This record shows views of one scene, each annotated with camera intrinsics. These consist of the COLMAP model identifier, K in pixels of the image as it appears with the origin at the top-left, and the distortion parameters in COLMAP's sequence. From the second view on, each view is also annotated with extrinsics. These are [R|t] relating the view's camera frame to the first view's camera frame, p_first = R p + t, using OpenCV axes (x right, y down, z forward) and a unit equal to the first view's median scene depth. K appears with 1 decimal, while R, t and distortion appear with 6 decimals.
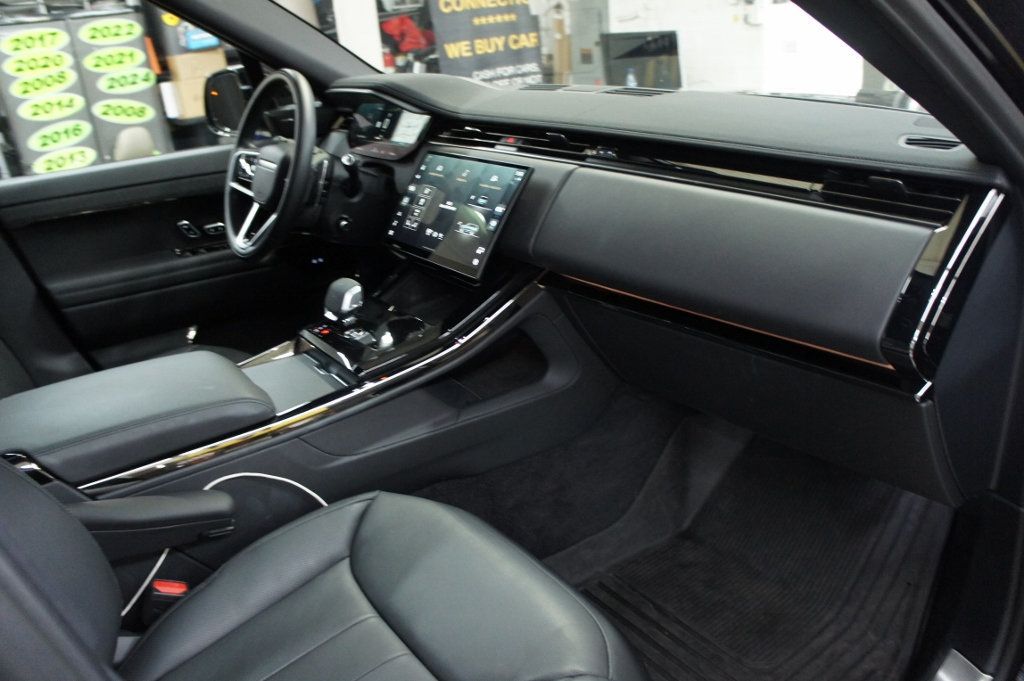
lens RADIAL K [[805.6, 0, 507.7], [0, 805.6, 339.9], [0, 0, 1]] dist [-0.185511, 0.138333]
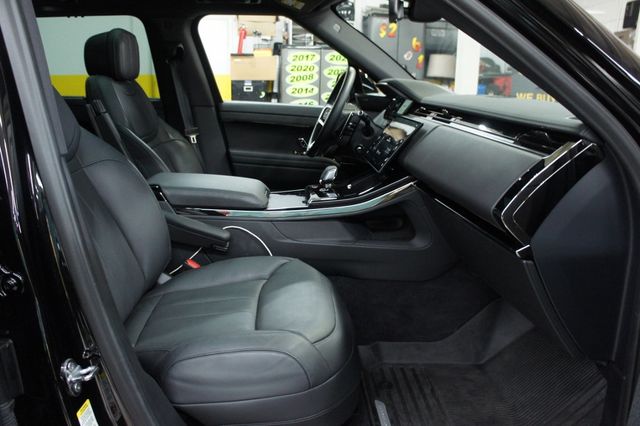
lens RADIAL K [[503.5, 0, 317.3], [0, 503.5, 212.6], [0, 0, 1]] dist [-0.185511, 0.138333]
pose [[0.840177, 0.244247, -0.484196, 0.404600], [-0.301612, 0.952465, -0.042896, 0.102727], [0.450703, 0.182080, 0.873907, -0.092854]]
